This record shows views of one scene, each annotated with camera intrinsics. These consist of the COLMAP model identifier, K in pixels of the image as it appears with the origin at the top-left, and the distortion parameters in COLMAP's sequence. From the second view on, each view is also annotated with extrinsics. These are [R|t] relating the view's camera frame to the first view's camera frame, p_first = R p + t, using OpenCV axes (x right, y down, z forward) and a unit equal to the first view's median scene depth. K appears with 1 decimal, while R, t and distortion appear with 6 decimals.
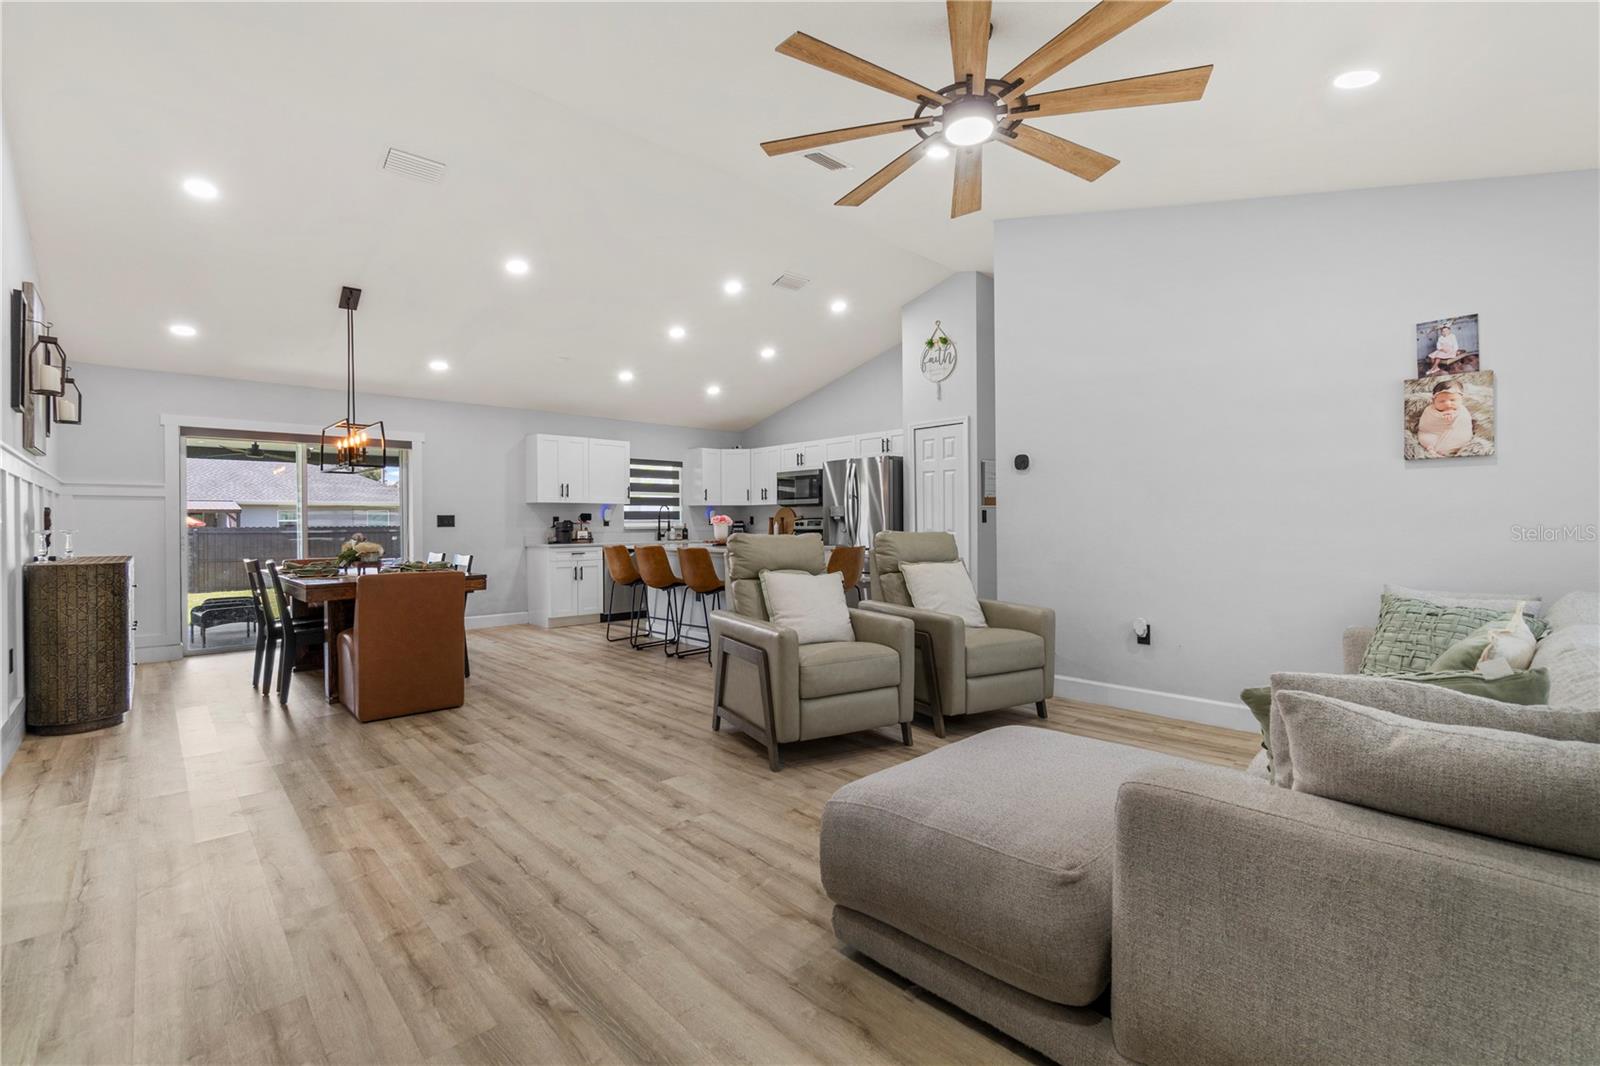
lens RADIAL K [[699.3, 0, 792.9], [0, 699.3, 525.7], [0, 0, 1]] dist [-0.003111, 0.000203]
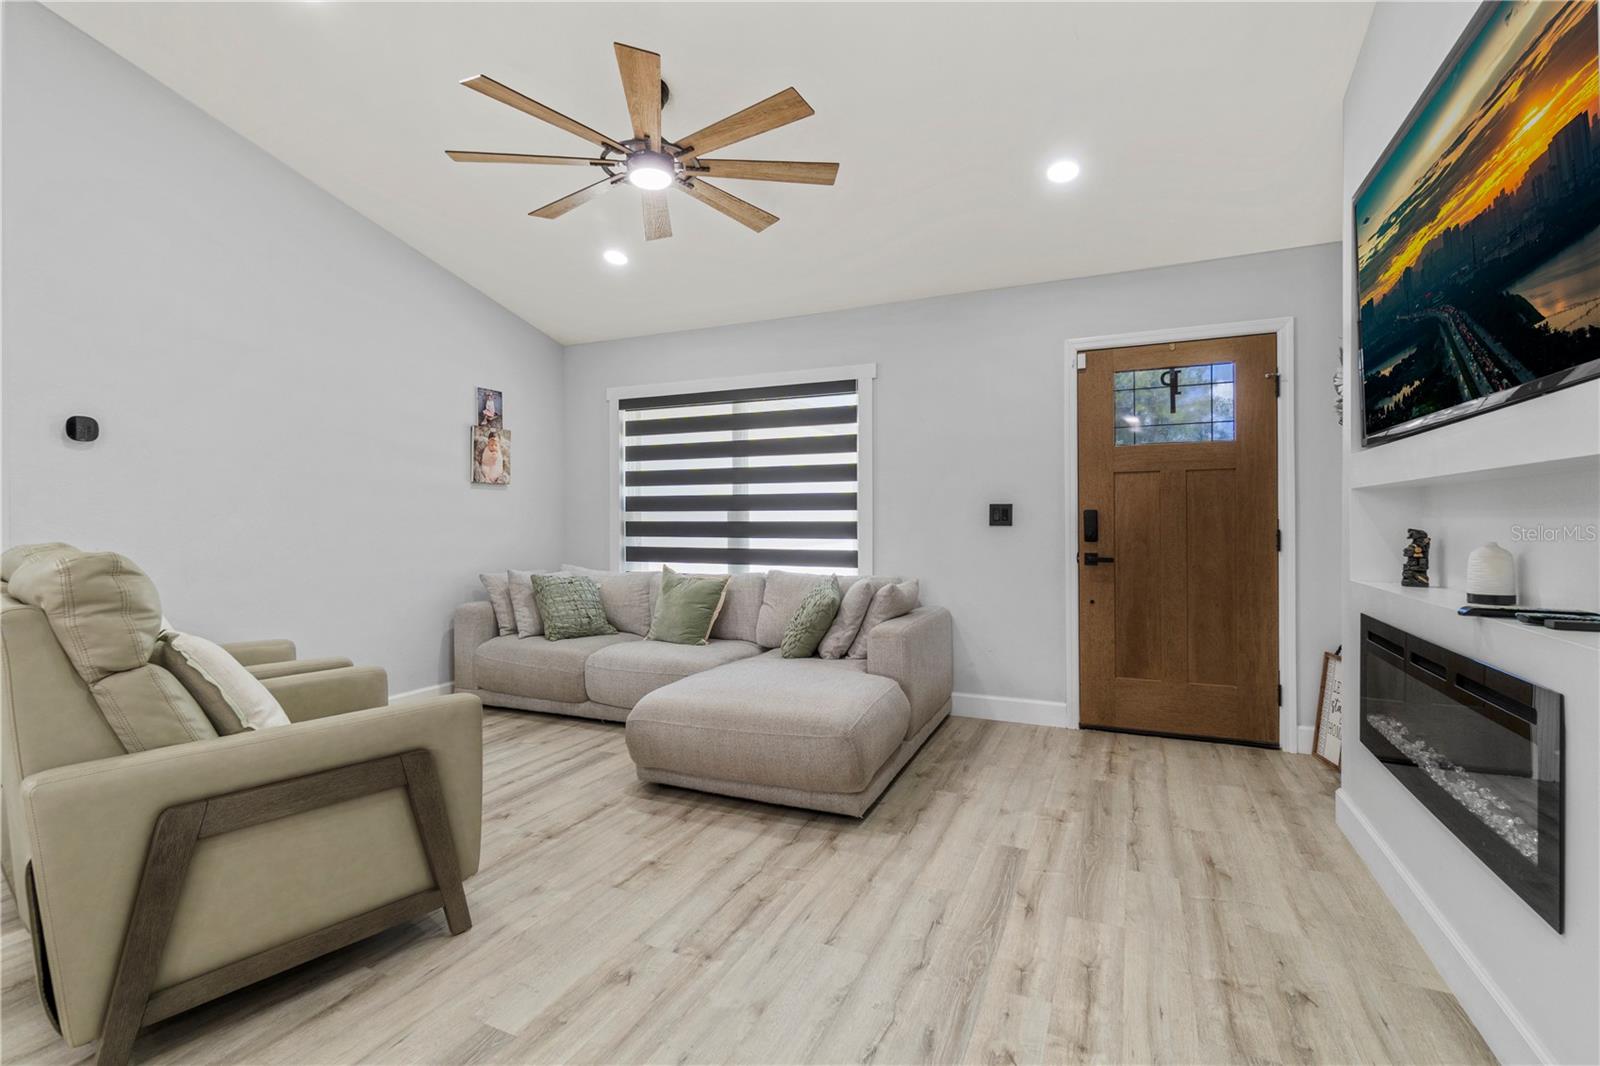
lens RADIAL K [[729.3, 0, 795.0], [0, 729.3, 524.4], [0, 0, 1]] dist [0.000664, 0.000052]
pose [[-0.379877, 0.005678, 0.925019, -0.345594], [0.008245, 0.999962, -0.002752, -0.000120], [-0.925000, 0.006581, -0.379910, 0.460875]]
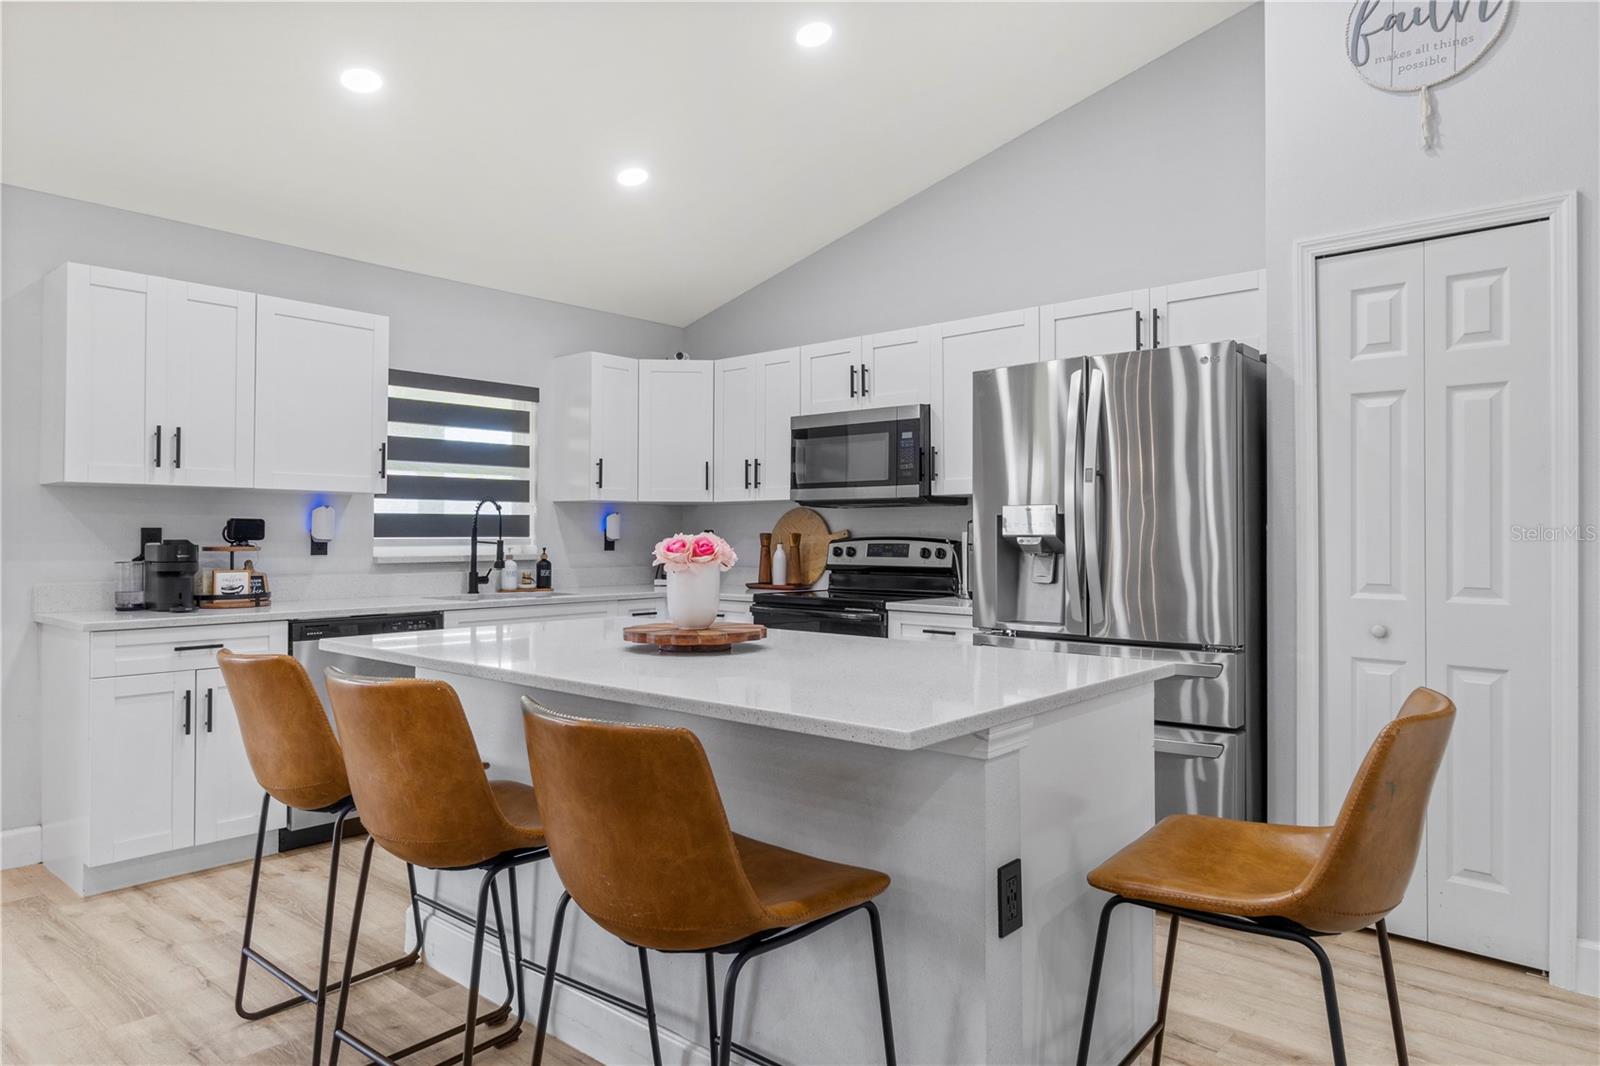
lens RADIAL K [[998.8, 0, 794.2], [0, 998.8, 523.8], [0, 0, 1]] dist [-0.000600, 0.001127]
pose [[0.994810, 0.009654, 0.101286, -0.101944], [-0.008174, 0.999854, -0.015012, -0.012383], [-0.101416, 0.014107, 0.994744, 0.612286]]
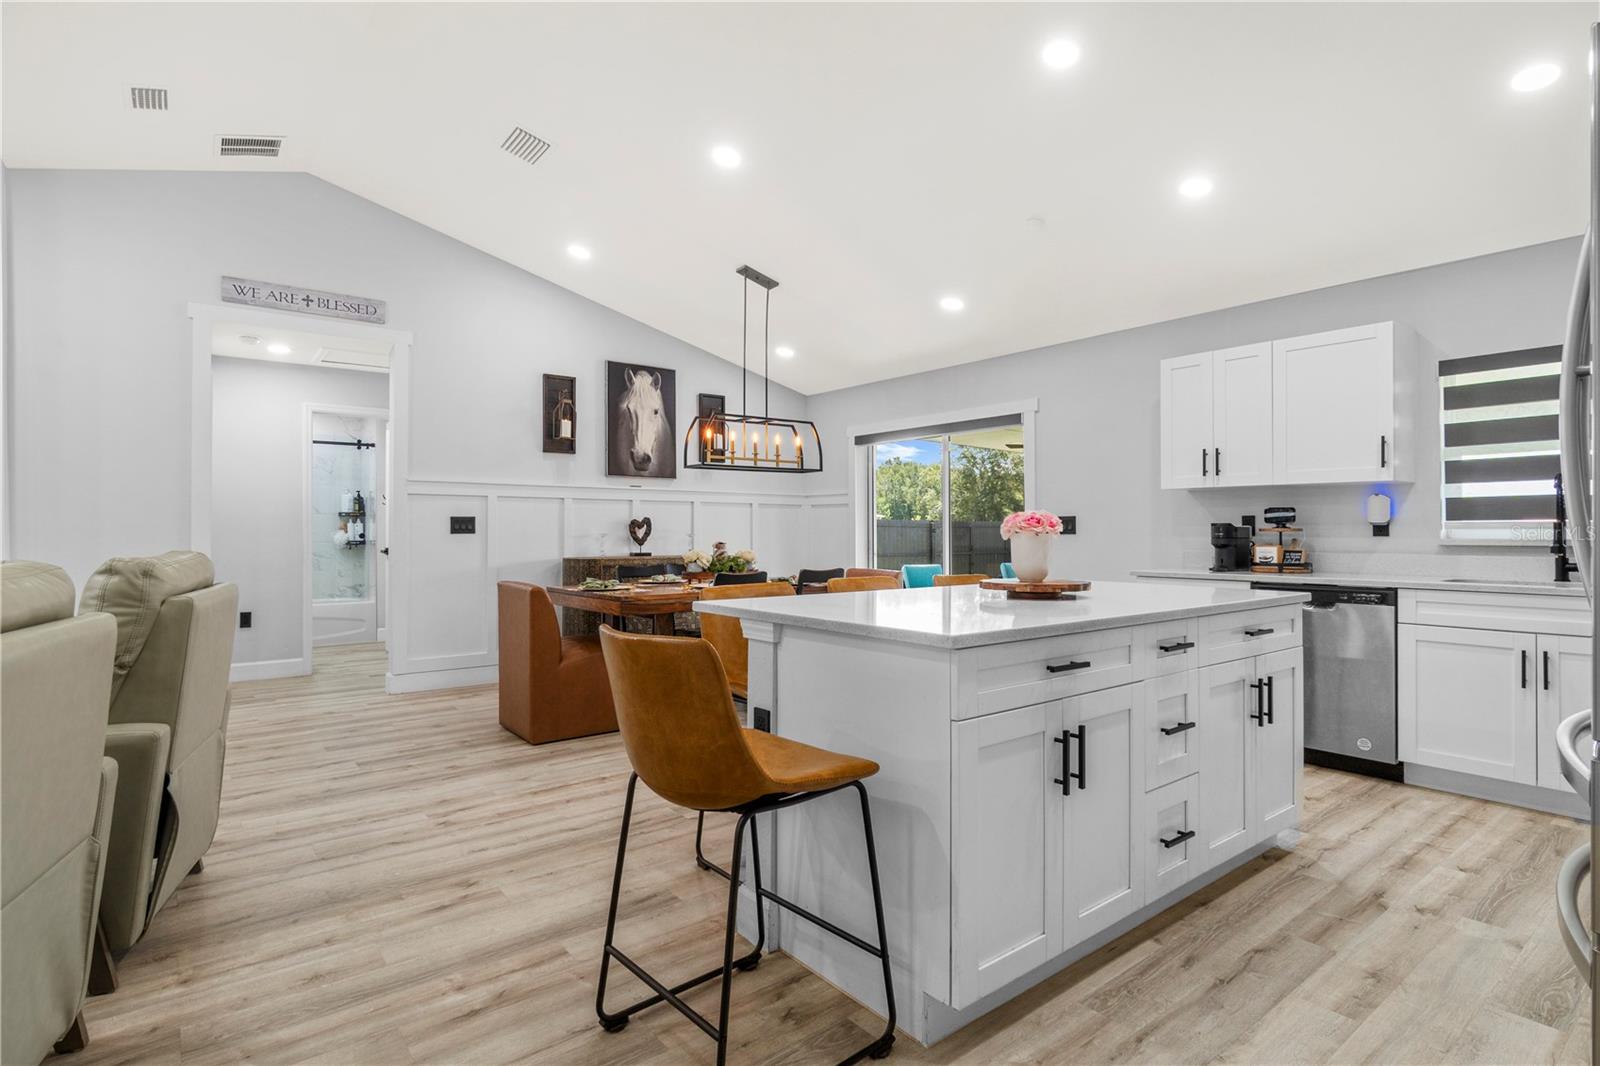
lens RADIAL K [[806.5, 0, 793.7], [0, 806.5, 525.6], [0, 0, 1]] dist [-0.001422, 0.000230]
pose [[-0.084065, -0.000490, -0.996460, 0.309718], [-0.002260, 0.999997, -0.000301, -0.006120], [0.996458, 0.002227, -0.084065, 0.900061]]
